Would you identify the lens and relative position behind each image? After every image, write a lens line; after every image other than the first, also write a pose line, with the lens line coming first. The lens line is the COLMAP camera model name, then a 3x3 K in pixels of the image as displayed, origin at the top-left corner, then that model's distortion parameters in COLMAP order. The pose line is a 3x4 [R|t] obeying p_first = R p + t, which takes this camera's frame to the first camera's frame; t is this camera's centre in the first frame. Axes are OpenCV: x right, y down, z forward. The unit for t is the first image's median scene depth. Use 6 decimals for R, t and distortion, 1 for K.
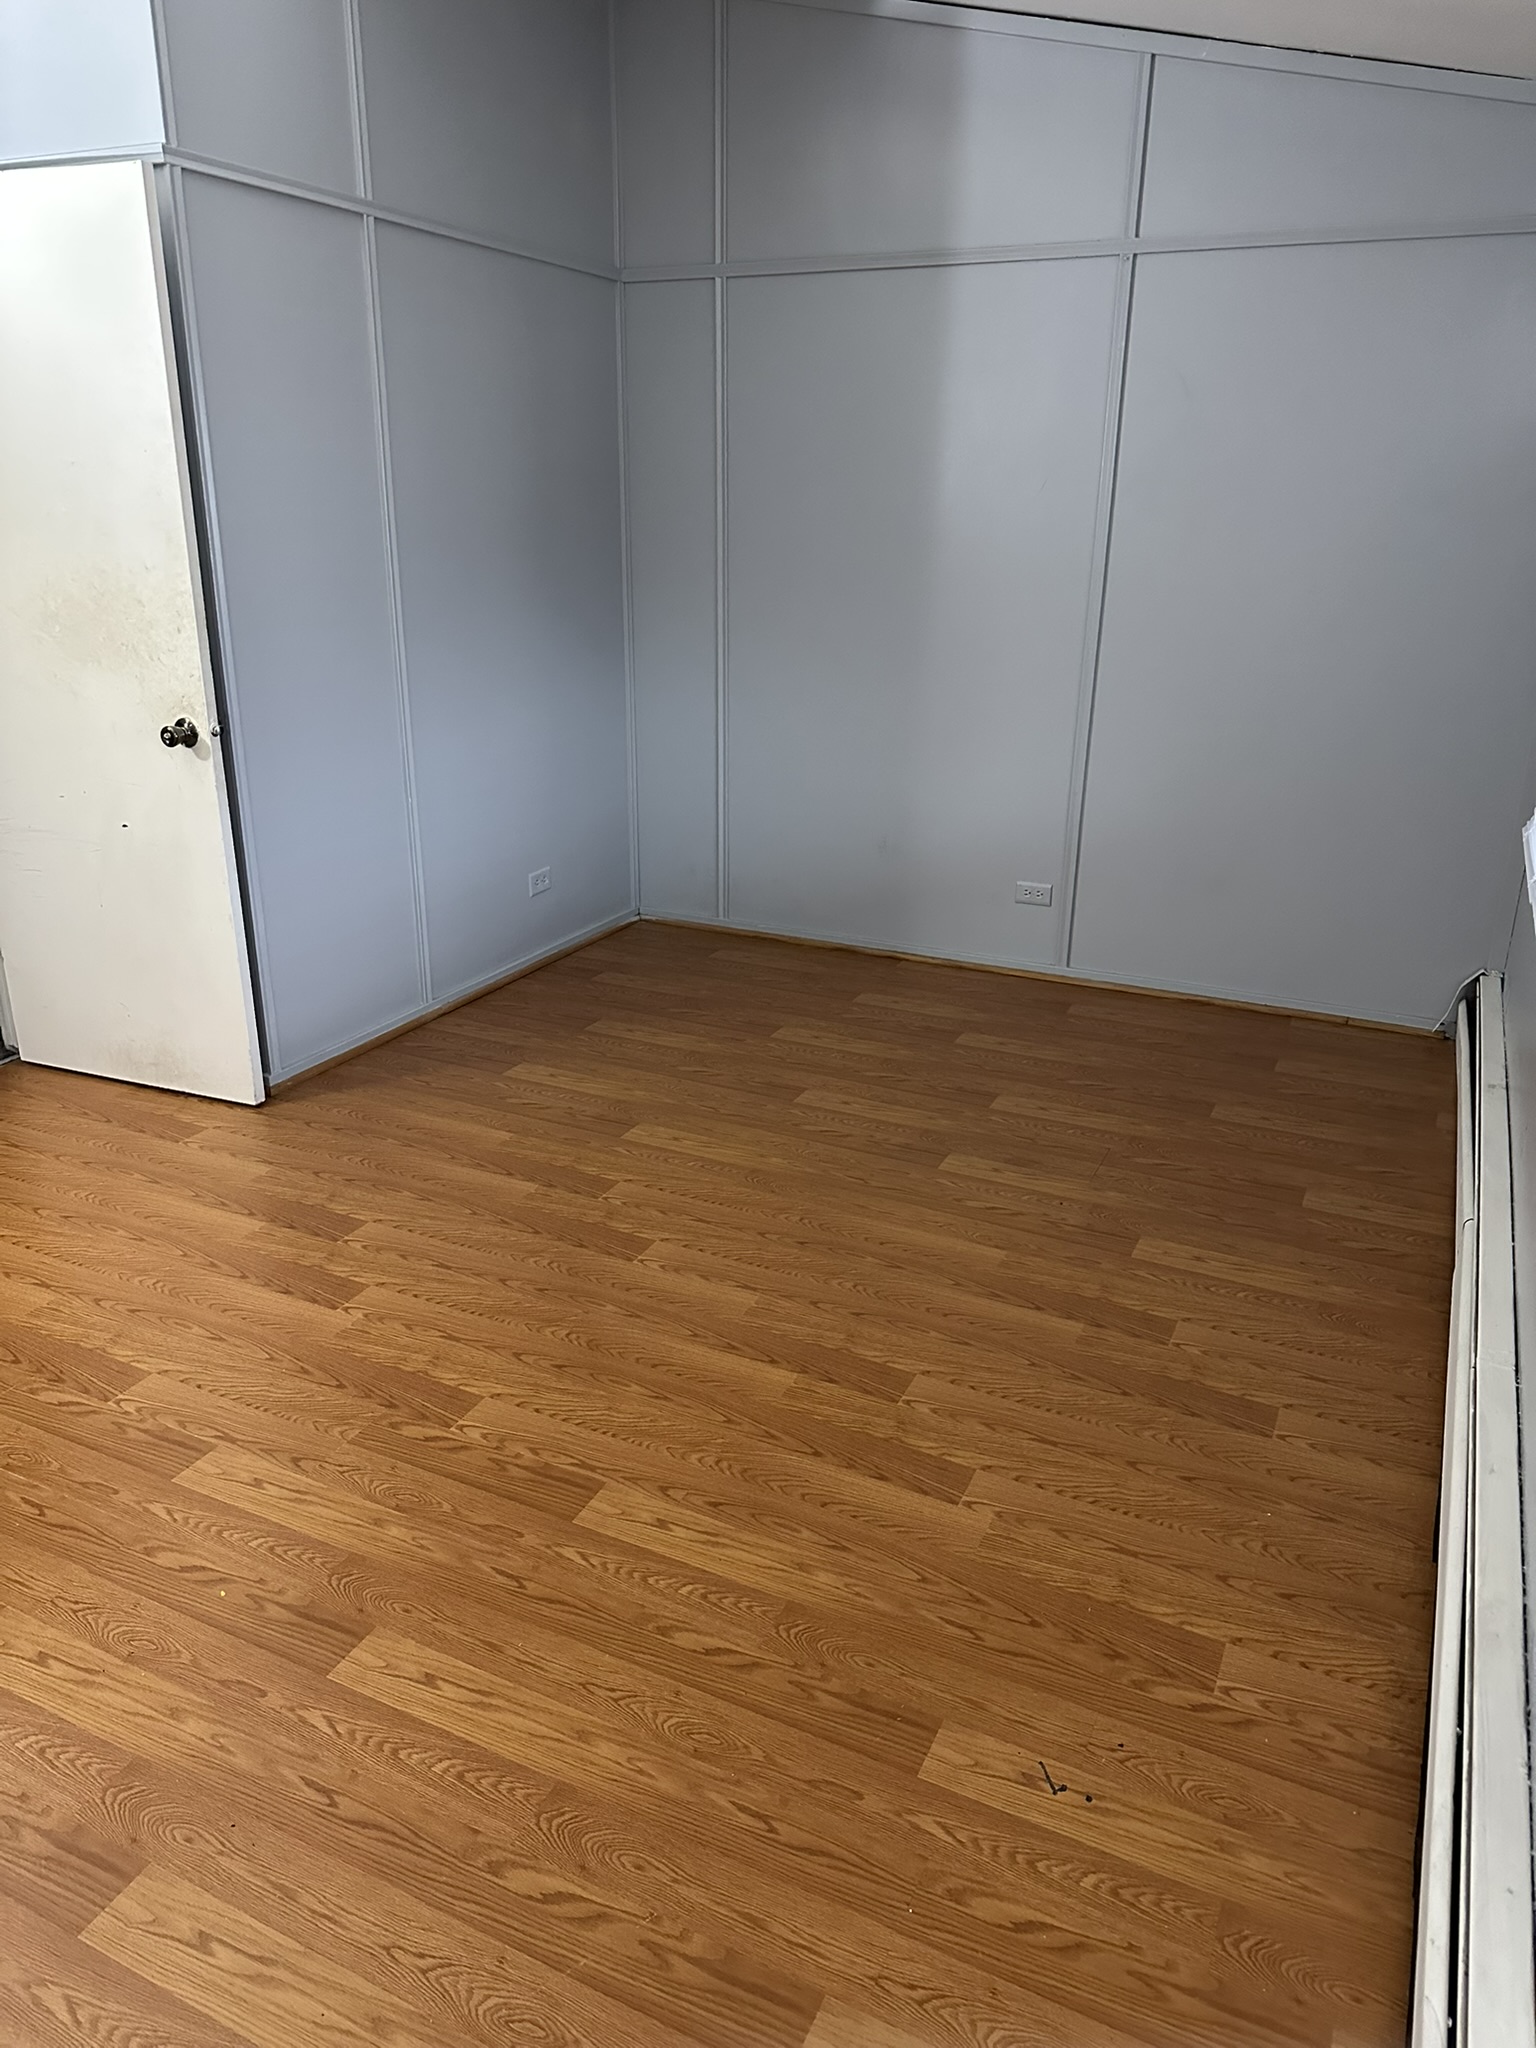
lens RADIAL K [[1459.2, 0, 768.0], [0, 1459.2, 1024.0], [0, 0, 1]] dist [0.002596, -0.007838]
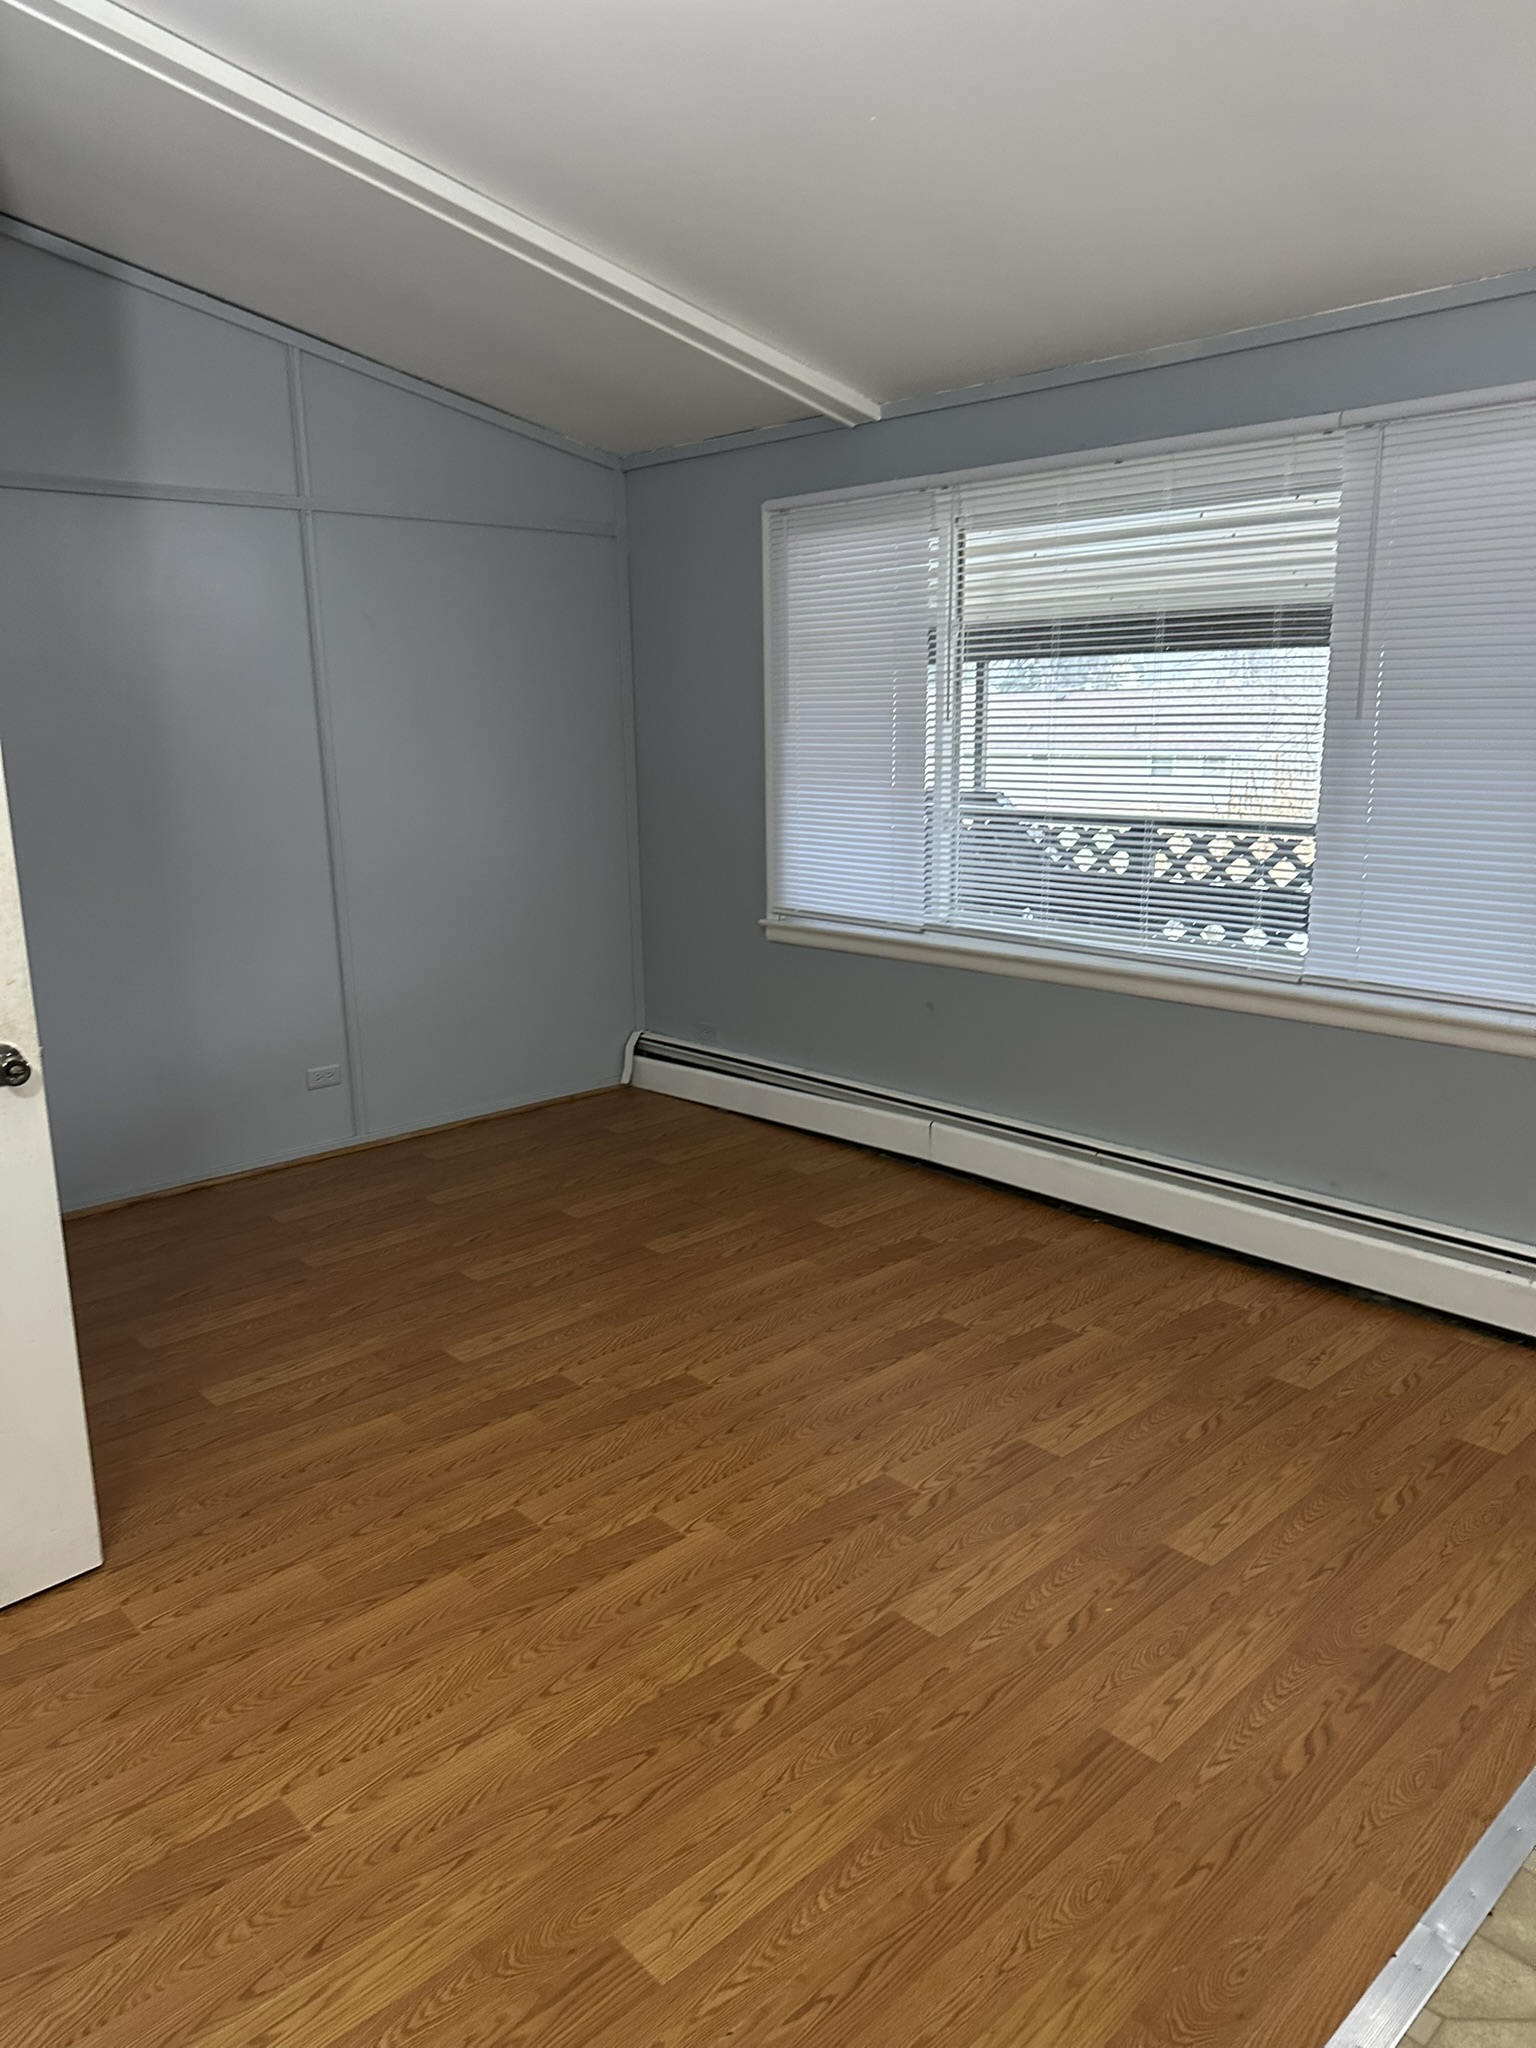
lens RADIAL K [[1427.6, 0, 766.1], [0, 1427.6, 1056.5], [0, 0, 1]] dist [0.002360, -0.007631]
pose [[0.371406, -0.251021, 0.893894, -0.786062], [0.343207, 0.931687, 0.119034, -0.148189], [-0.862709, 0.262581, 0.432186, 0.345913]]
